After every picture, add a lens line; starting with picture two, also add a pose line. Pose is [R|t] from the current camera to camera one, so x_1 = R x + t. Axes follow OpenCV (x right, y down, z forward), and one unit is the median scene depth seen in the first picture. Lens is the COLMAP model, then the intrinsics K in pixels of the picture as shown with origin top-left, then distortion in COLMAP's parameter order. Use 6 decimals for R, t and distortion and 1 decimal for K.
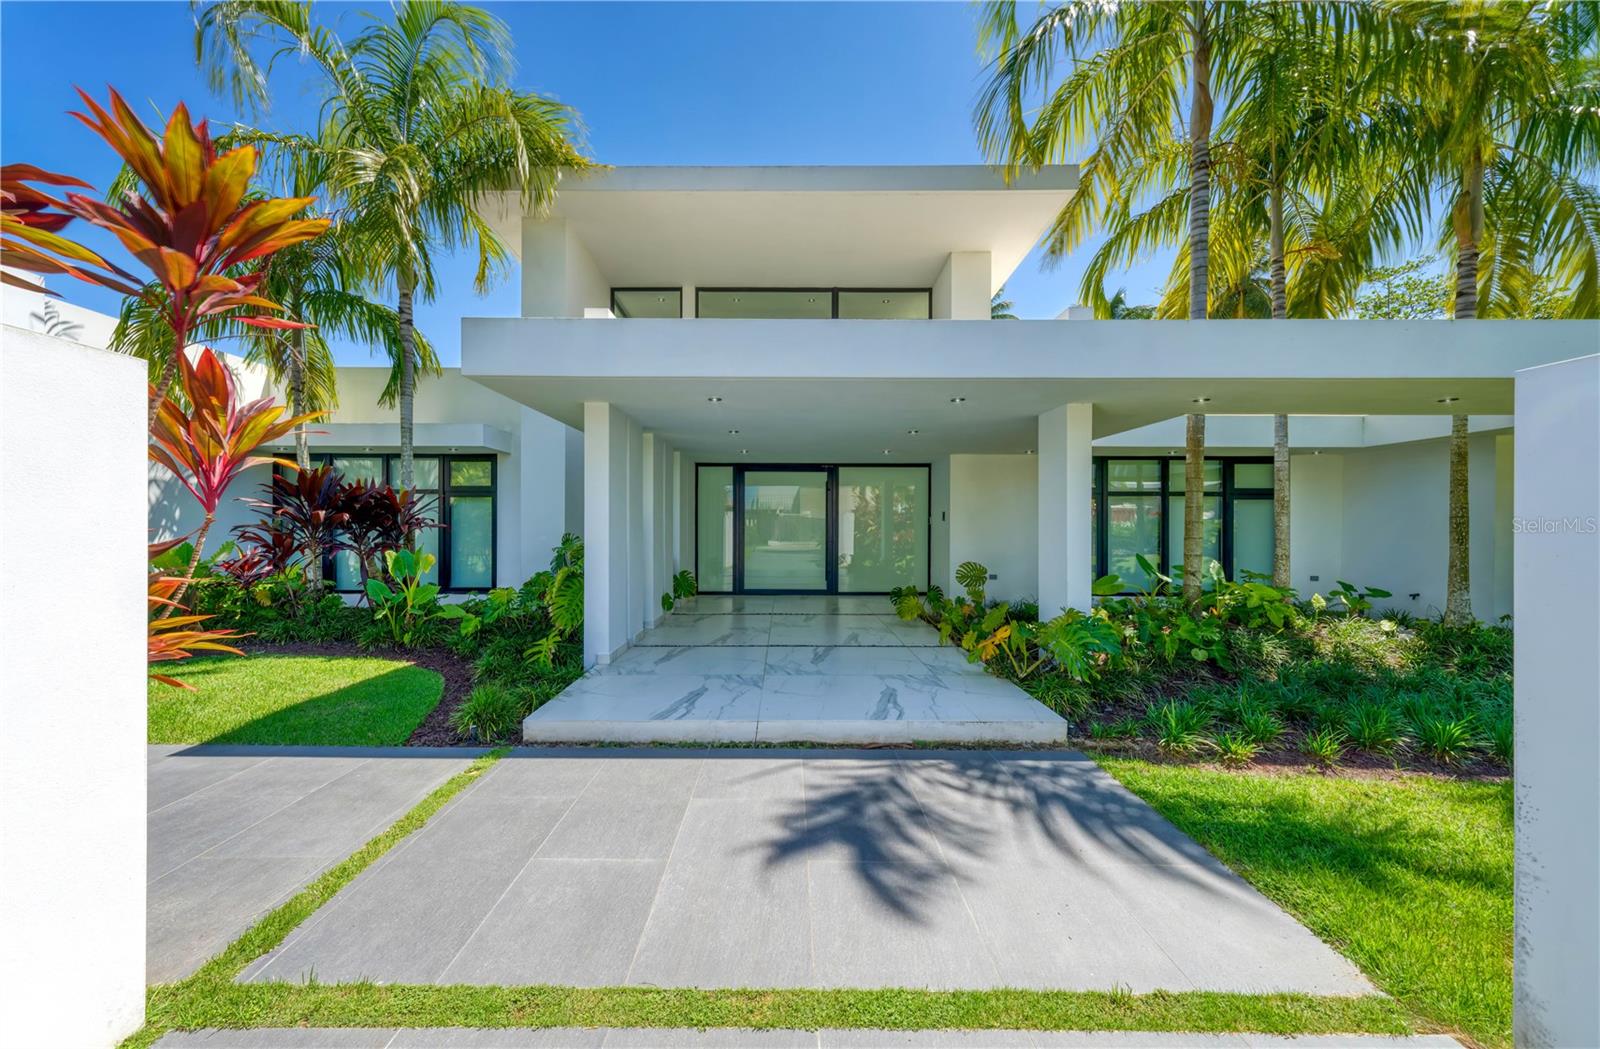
lens RADIAL K [[556.3, 0, 774.8], [0, 556.3, 485.0], [0, 0, 1]] dist [0.000010, -0.000011]
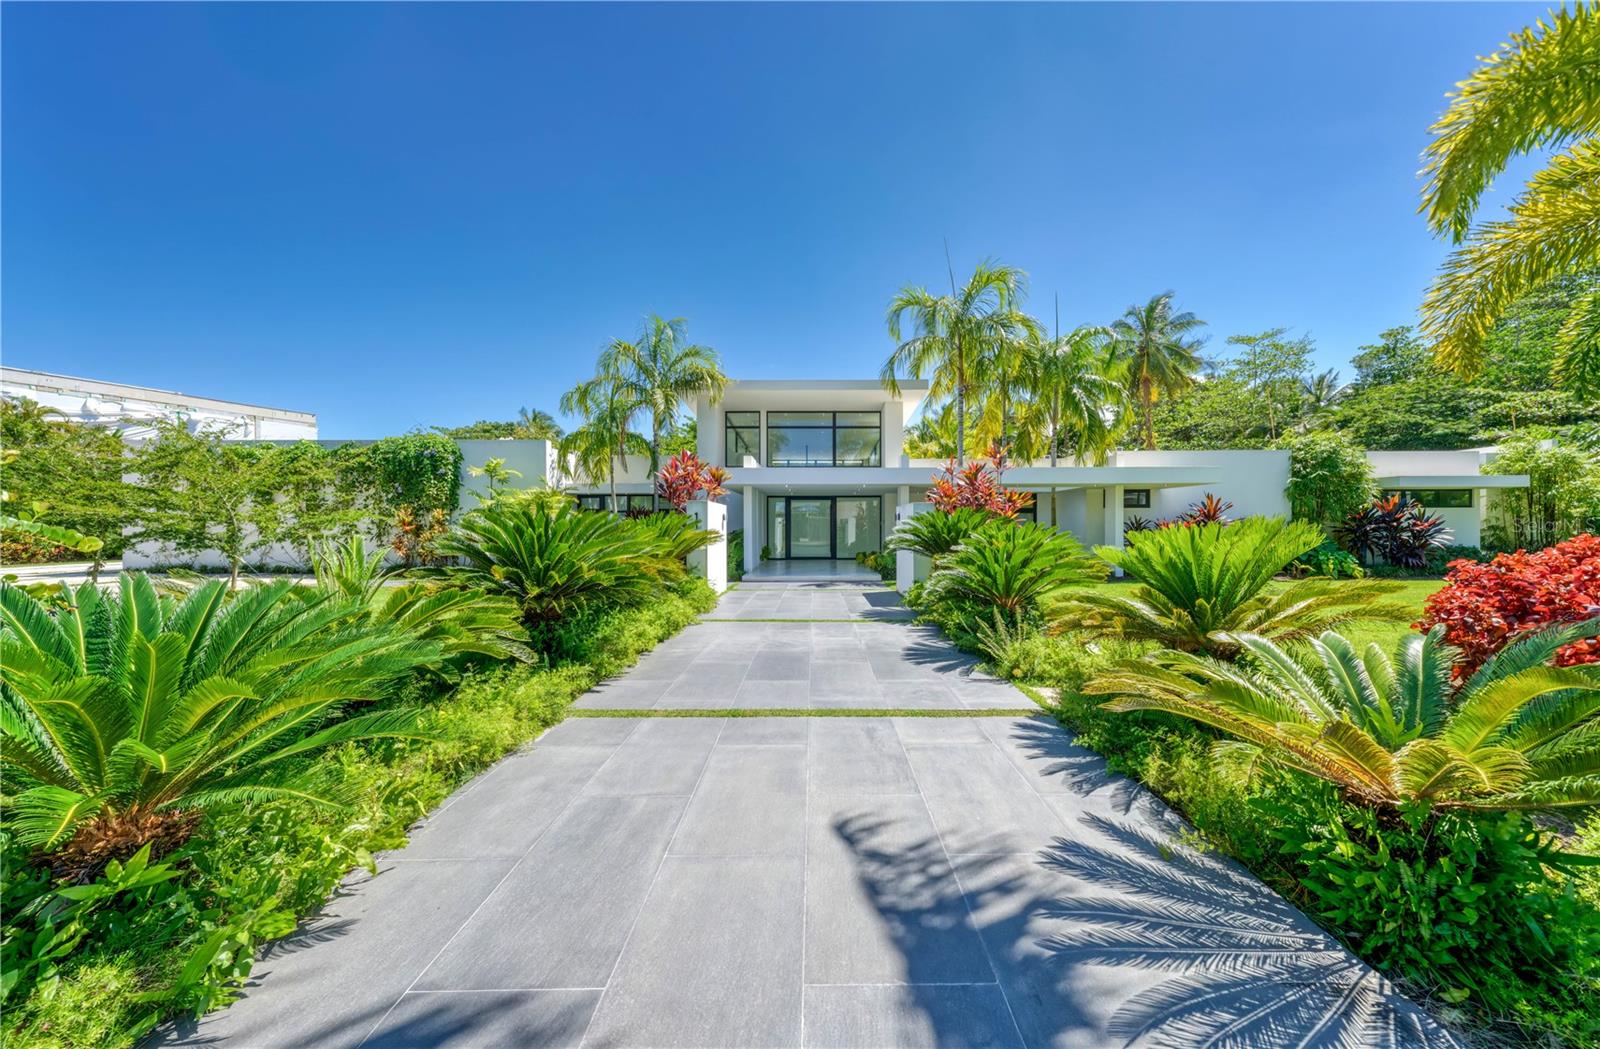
lens RADIAL K [[535.6, 0, 802.0], [0, 535.6, 529.9], [0, 0, 1]] dist [0.000643, 0.000030]
pose [[0.999961, -0.005385, -0.007061, 0.000463], [0.005934, 0.996752, 0.080313, -0.075049], [0.006605, -0.080351, 0.996745, -1.024571]]
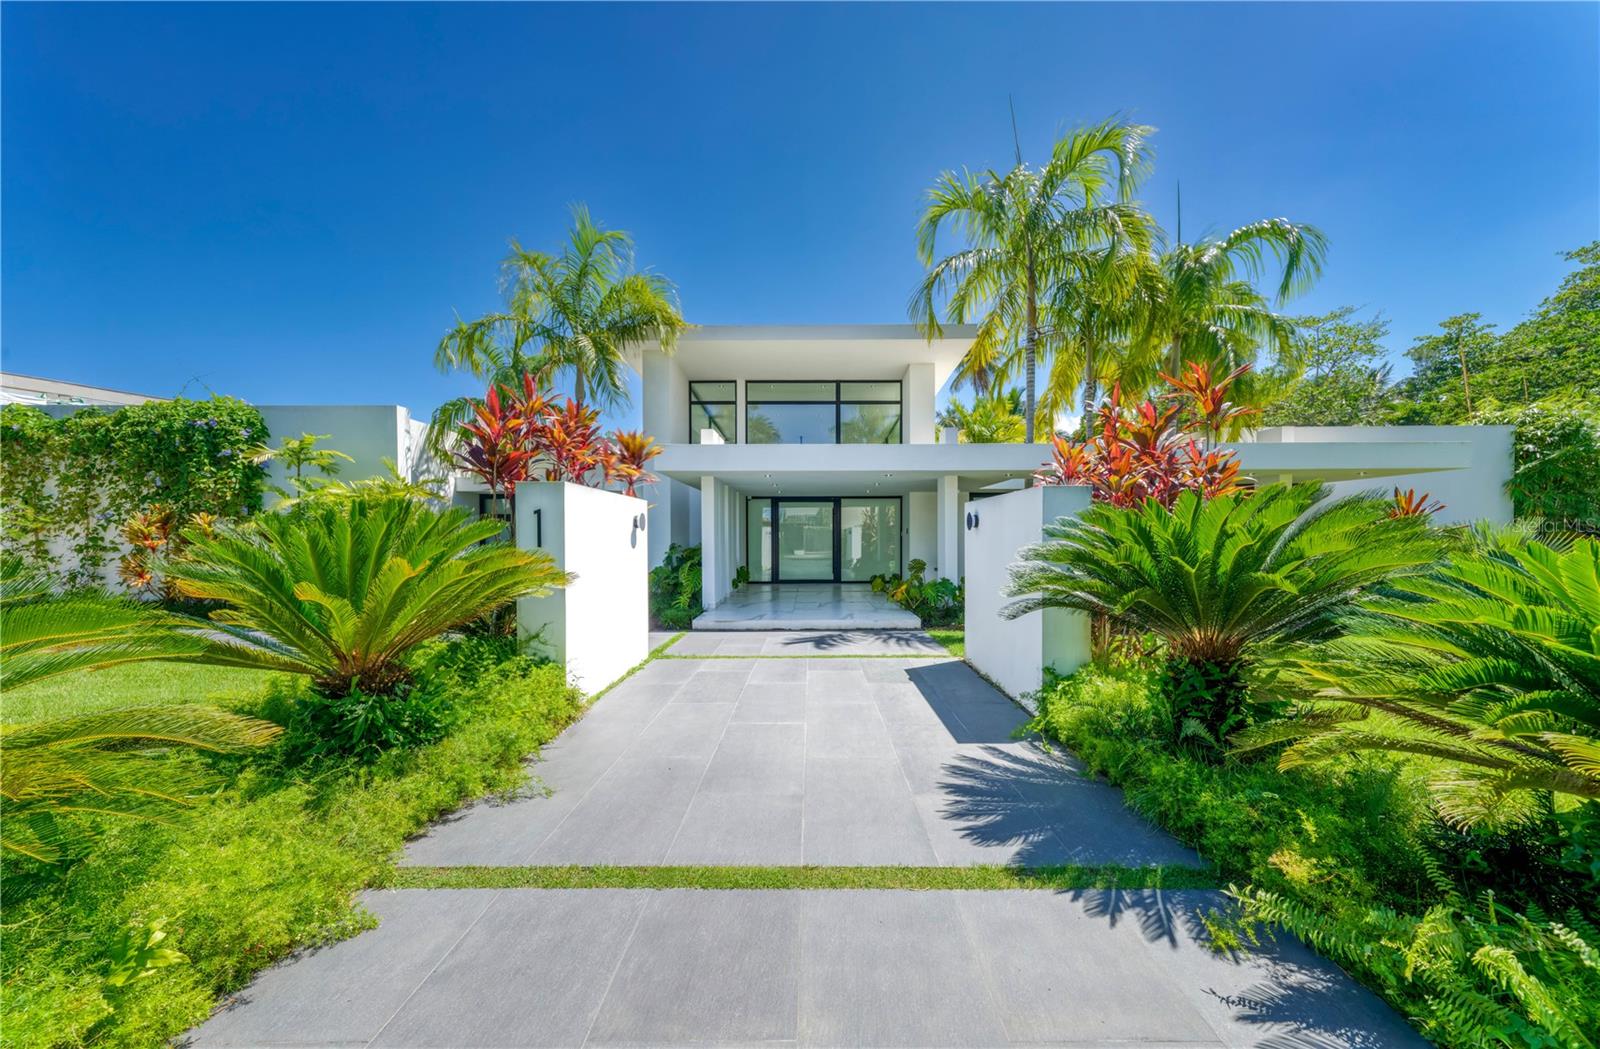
lens RADIAL K [[535.6, 0, 802.0], [0, 535.6, 529.9], [0, 0, 1]] dist [0.000643, 0.000030]
pose [[0.999975, -0.007051, 0.000278, 0.007800], [0.007022, 0.998205, 0.059472, -0.035817], [-0.000697, -0.059469, 0.998230, -0.474737]]
